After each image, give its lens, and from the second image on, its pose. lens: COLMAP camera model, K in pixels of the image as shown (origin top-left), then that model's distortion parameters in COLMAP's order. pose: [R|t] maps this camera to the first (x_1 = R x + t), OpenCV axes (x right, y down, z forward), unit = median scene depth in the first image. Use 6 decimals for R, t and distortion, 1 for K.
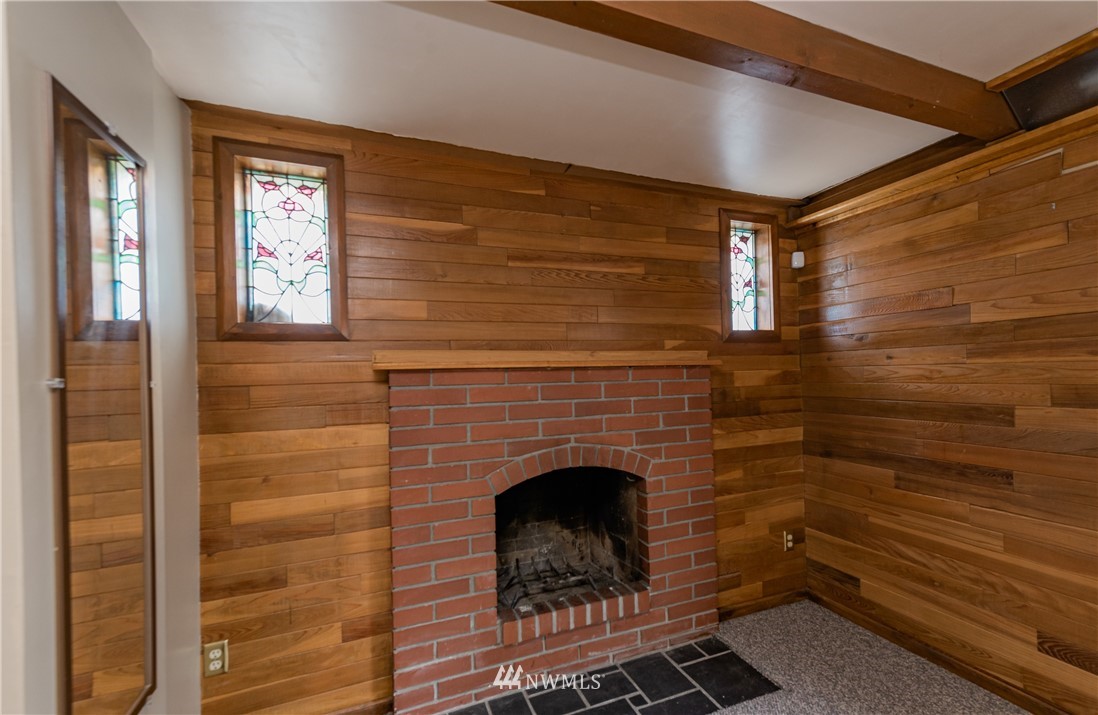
lens RADIAL K [[454.9, 0, 549.2], [0, 454.9, 369.8], [0, 0, 1]] dist [0.011836, -0.000007]
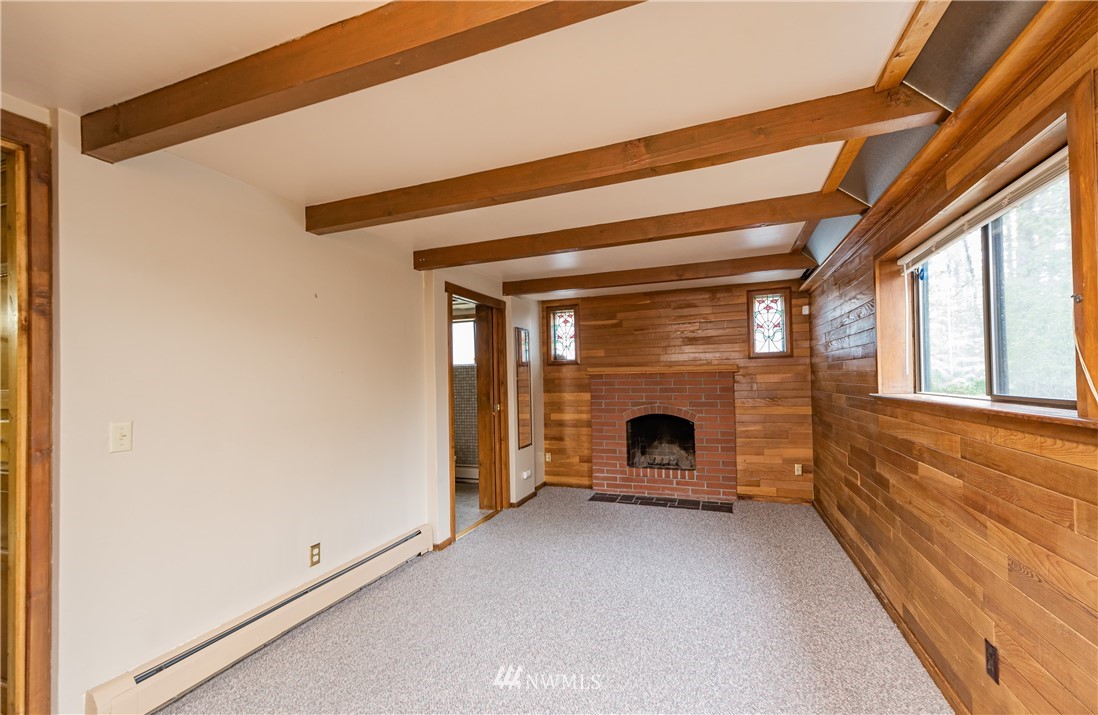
lens RADIAL K [[454.9, 0, 549.2], [0, 454.9, 369.8], [0, 0, 1]] dist [0.011836, -0.000007]
pose [[0.732493, -0.006196, -0.680746, 1.441572], [0.007957, 0.999968, -0.000540, -0.029184], [0.680728, -0.005021, 0.732519, -1.336007]]
